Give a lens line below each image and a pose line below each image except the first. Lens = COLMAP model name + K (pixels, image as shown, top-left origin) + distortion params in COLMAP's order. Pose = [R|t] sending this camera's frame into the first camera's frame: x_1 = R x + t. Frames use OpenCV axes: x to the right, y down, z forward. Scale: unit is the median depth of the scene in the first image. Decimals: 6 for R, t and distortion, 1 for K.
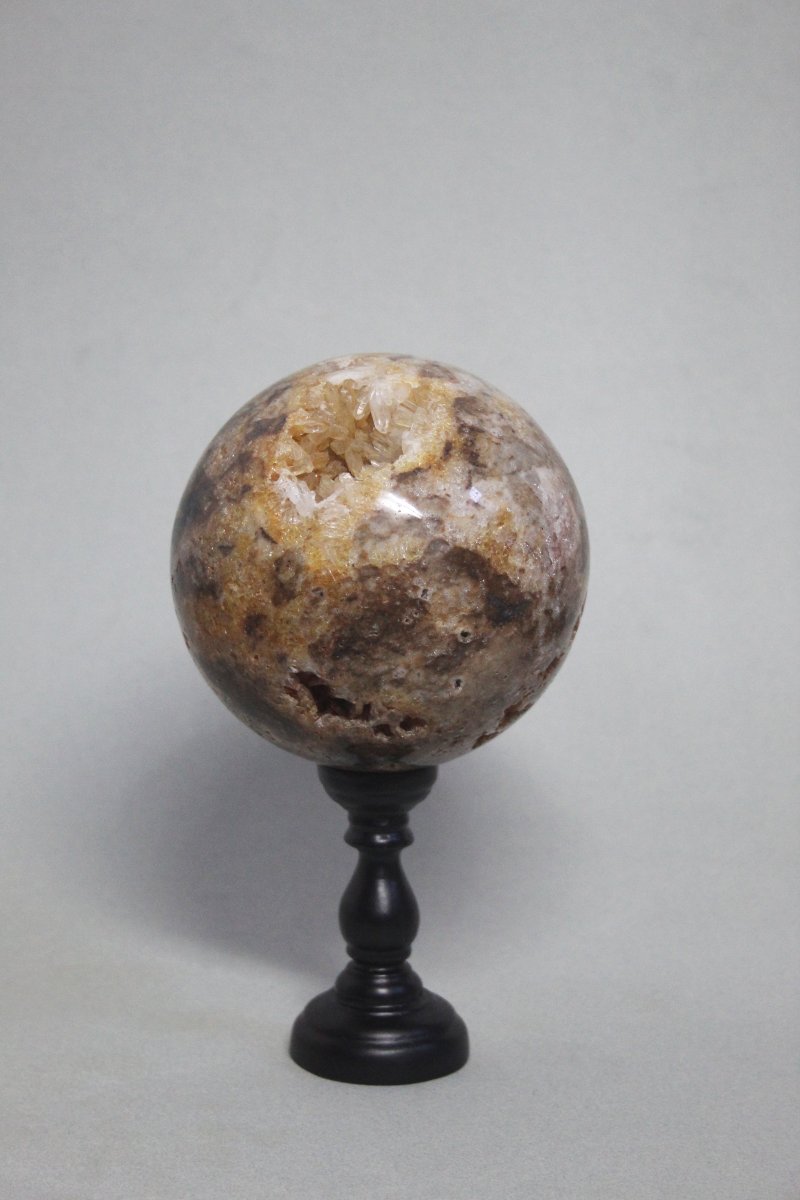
lens RADIAL K [[2480.2, 0, 408.4], [0, 2480.2, 596.8], [0, 0, 1]] dist [0.054937, 0.000000]
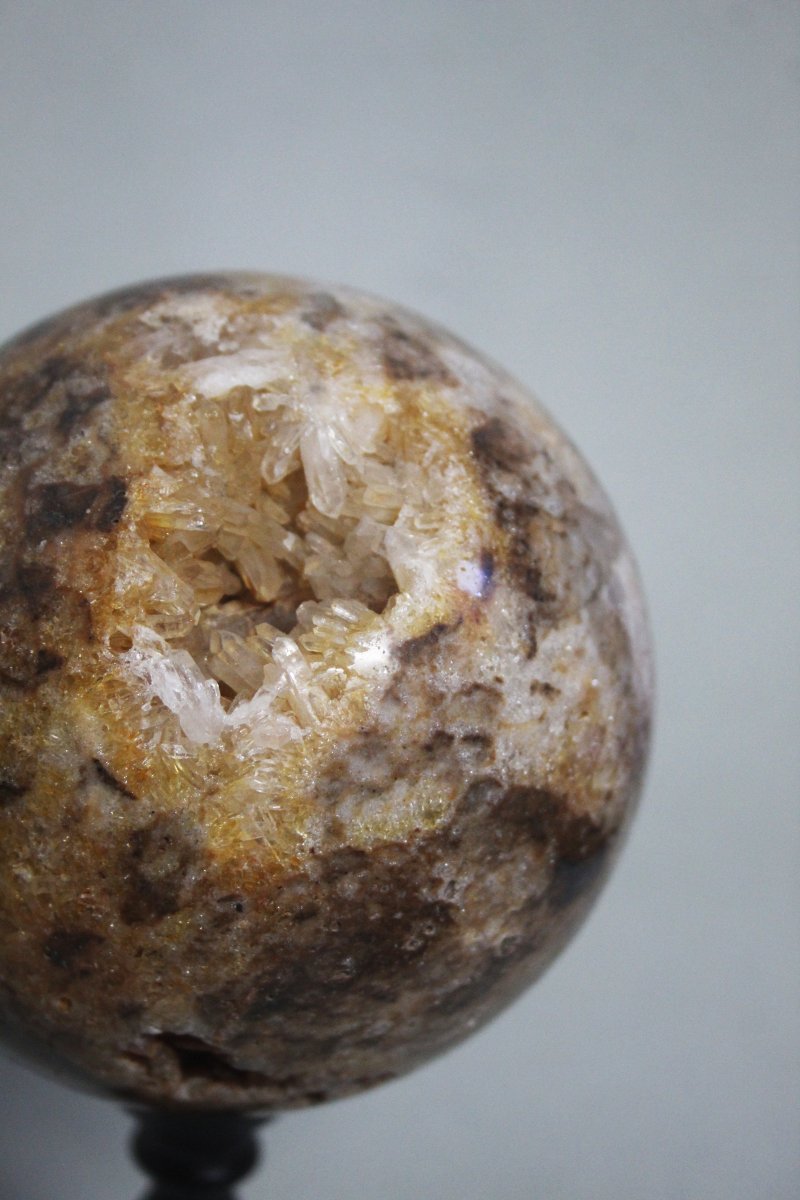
lens RADIAL K [[2480.2, 0, 401.8], [0, 2480.2, 597.0], [0, 0, 1]] dist [0.054937, 0.000000]
pose [[0.947094, -0.047207, 0.317466, -0.148823], [-0.039436, 0.964513, 0.261072, -0.176937], [-0.318525, -0.259780, 0.911623, 0.578305]]
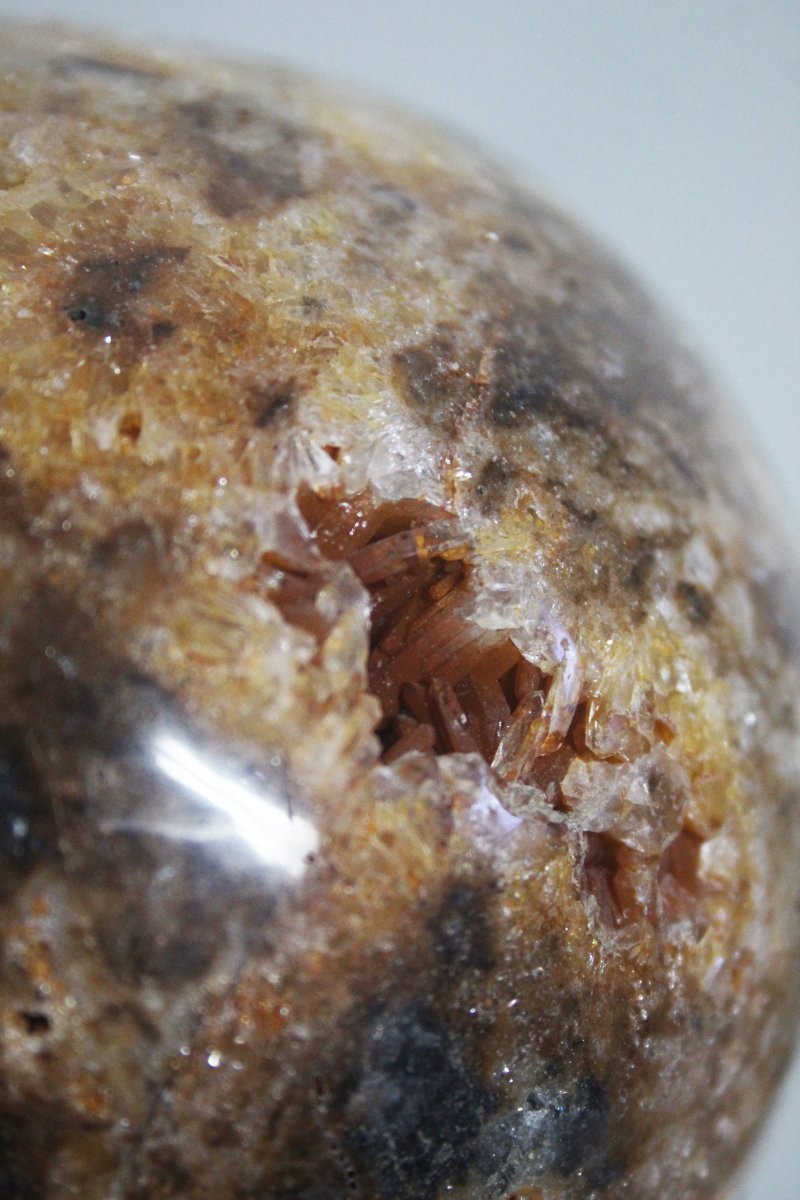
lens RADIAL K [[2756.9, 0, 401.6], [0, 2756.9, 600.8], [0, 0, 1]] dist [0.092153, 0.000000]
pose [[0.719914, 0.327223, 0.612085, -0.187037], [0.353296, 0.586317, -0.728982, 0.217378], [-0.597416, 0.741051, 0.306491, 0.936907]]
